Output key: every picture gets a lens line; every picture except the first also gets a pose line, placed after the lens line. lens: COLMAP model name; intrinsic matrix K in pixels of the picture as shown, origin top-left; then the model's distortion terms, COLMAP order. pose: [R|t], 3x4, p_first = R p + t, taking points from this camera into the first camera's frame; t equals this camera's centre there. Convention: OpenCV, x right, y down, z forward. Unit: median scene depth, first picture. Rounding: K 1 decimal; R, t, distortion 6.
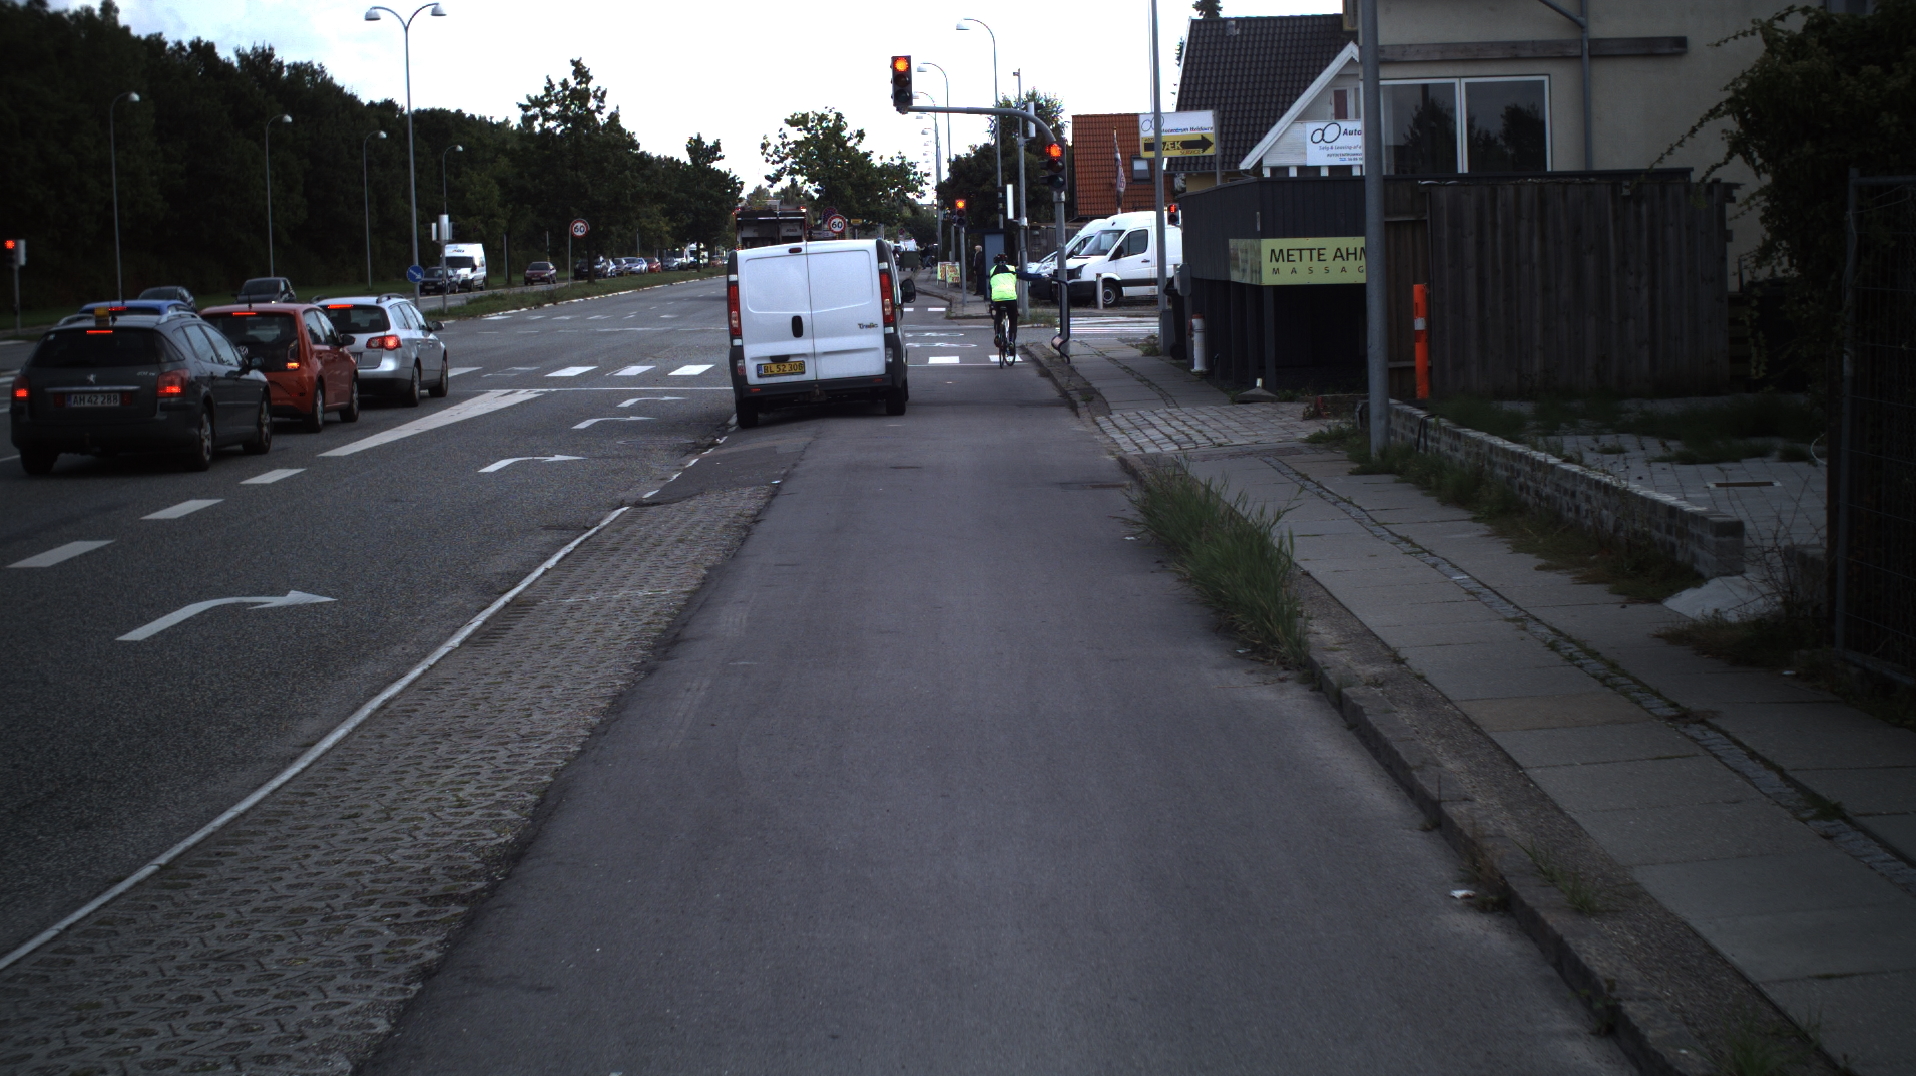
lens RADIAL K [[3377.5, 0, 958.0], [0, 3377.5, 538.0], [0, 0, 1]] dist [-0.332396, 0.765420]
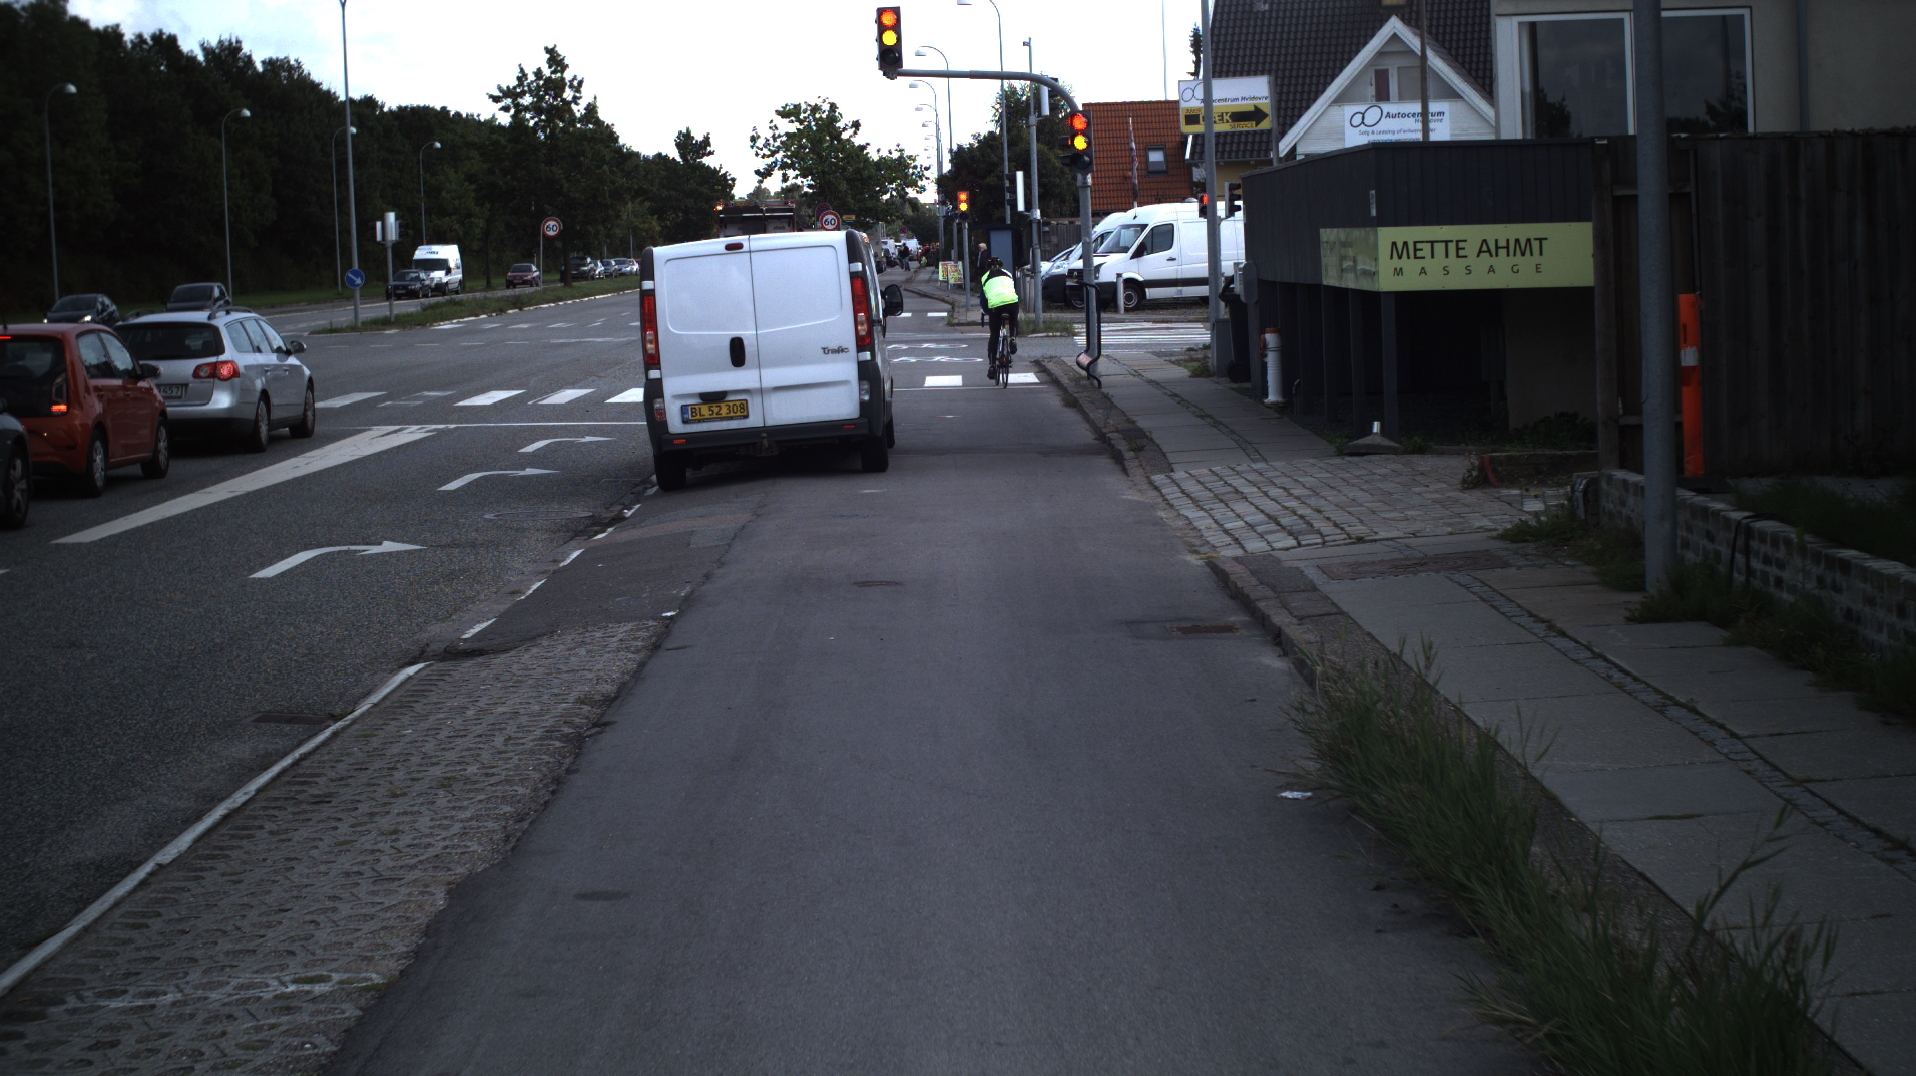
lens RADIAL K [[3377.5, 0, 958.0], [0, 3377.5, 538.0], [0, 0, 1]] dist [-0.332396, 0.765420]
pose [[0.999983, -0.005599, -0.001458, 0.000145], [0.005599, 0.999984, 0.000204, -0.006790], [0.001457, -0.000212, 0.999999, 0.082866]]
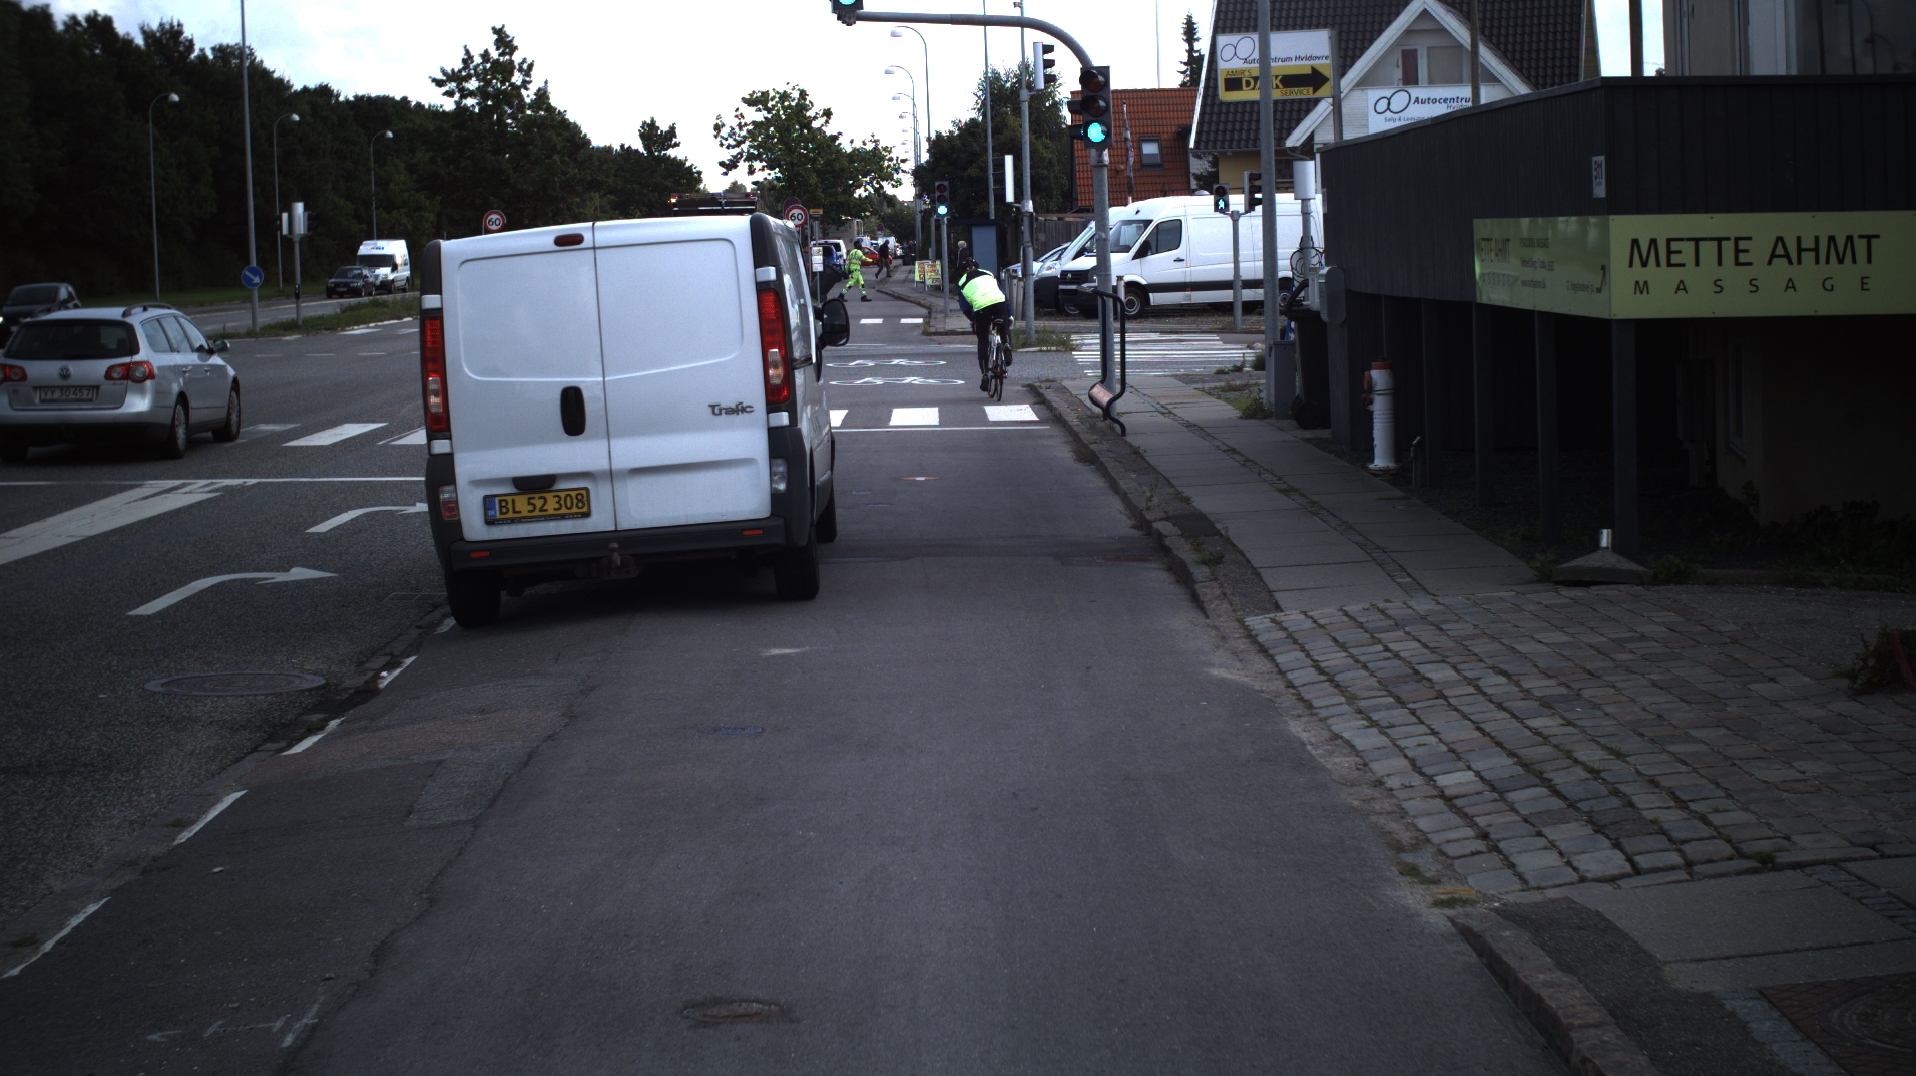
lens RADIAL K [[3377.5, 0, 958.0], [0, 3377.5, 538.0], [0, 0, 1]] dist [-0.332396, 0.765420]
pose [[0.999986, -0.000212, 0.005320, 0.000263], [0.000208, 1.000000, 0.000667, -0.013807], [-0.005320, -0.000666, 0.999986, 0.165781]]
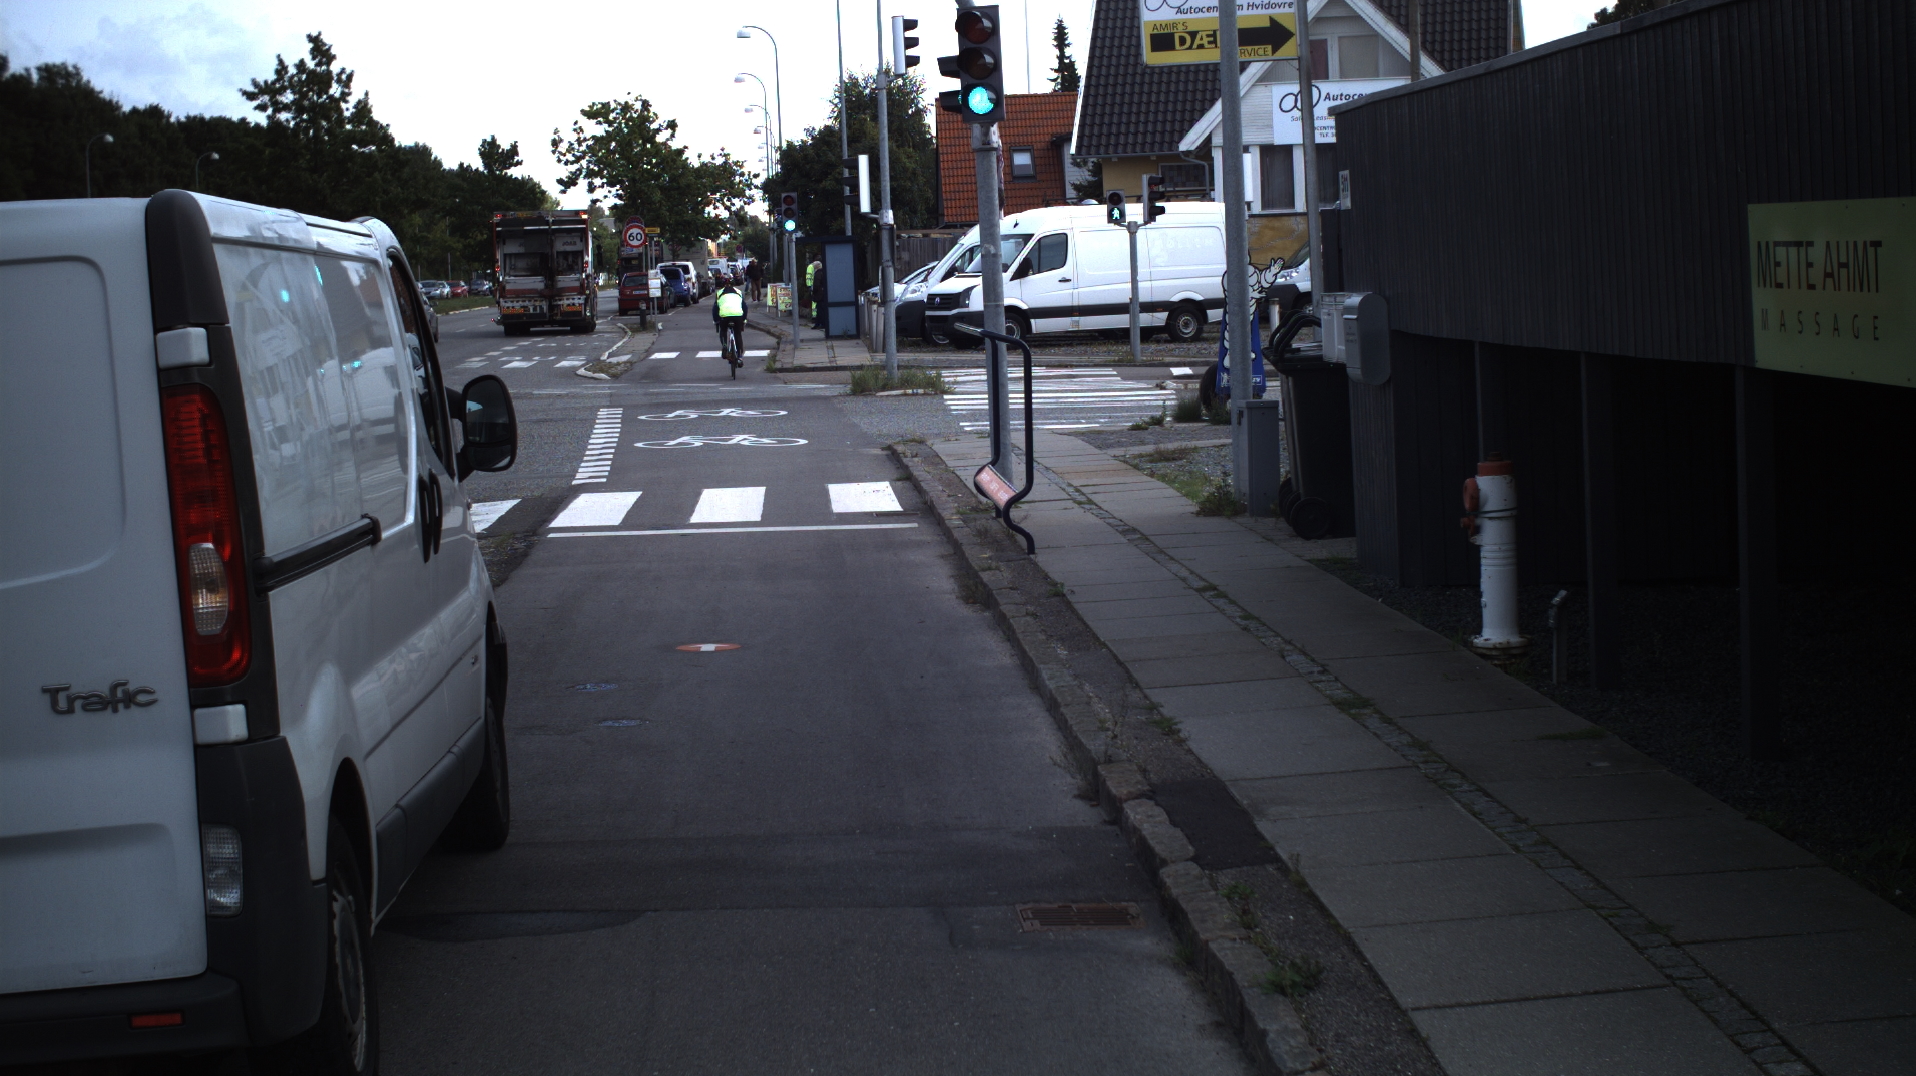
lens RADIAL K [[3377.5, 0, 958.0], [0, 3377.5, 538.0], [0, 0, 1]] dist [-0.332396, 0.765420]
pose [[0.998923, -0.012583, 0.044668, 0.002868], [0.012821, 0.999905, -0.005047, -0.020860], [-0.044600, 0.005614, 0.998989, 0.248178]]
